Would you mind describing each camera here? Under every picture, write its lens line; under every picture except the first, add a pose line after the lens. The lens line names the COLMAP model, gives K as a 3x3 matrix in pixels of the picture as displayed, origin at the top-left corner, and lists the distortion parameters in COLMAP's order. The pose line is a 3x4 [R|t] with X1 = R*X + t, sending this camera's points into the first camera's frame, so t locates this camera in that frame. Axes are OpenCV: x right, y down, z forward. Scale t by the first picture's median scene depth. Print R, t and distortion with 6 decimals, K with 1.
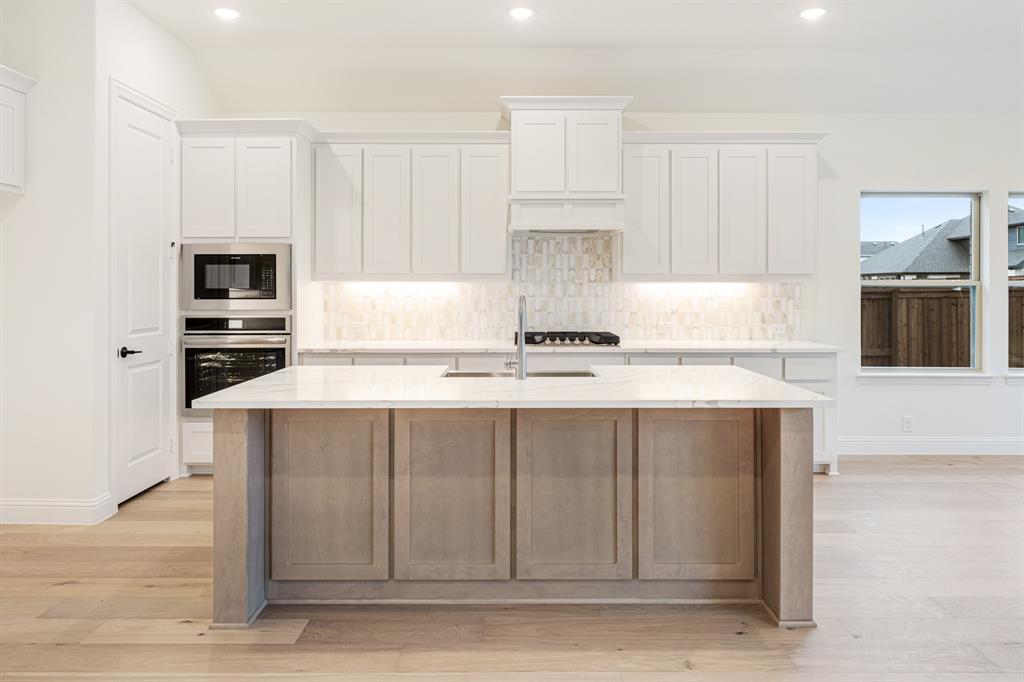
lens RADIAL K [[683.7, 0, 511.5], [0, 683.7, 286.1], [0, 0, 1]] dist [0.001359, 0.000377]
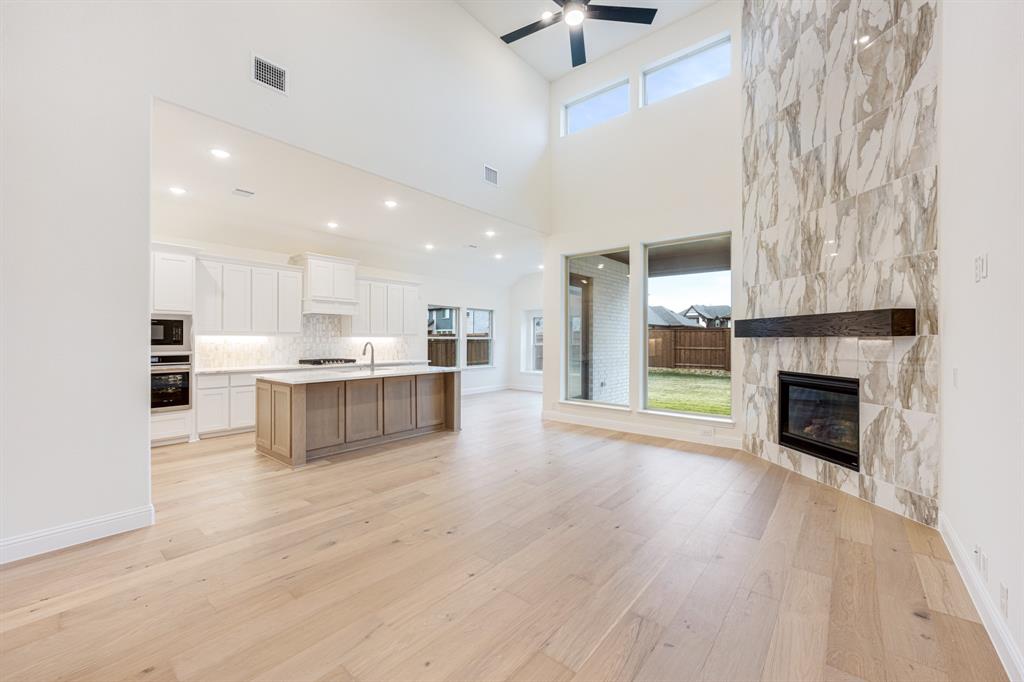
lens RADIAL K [[409.2, 0, 512.0], [0, 409.2, 340.9], [0, 0, 1]] dist [-0.000083, 0.000009]
pose [[0.637573, -0.000515, 0.770390, -0.615148], [-0.004887, 0.999977, 0.004713, -0.001467], [-0.770374, -0.006770, 0.637556, -0.358378]]
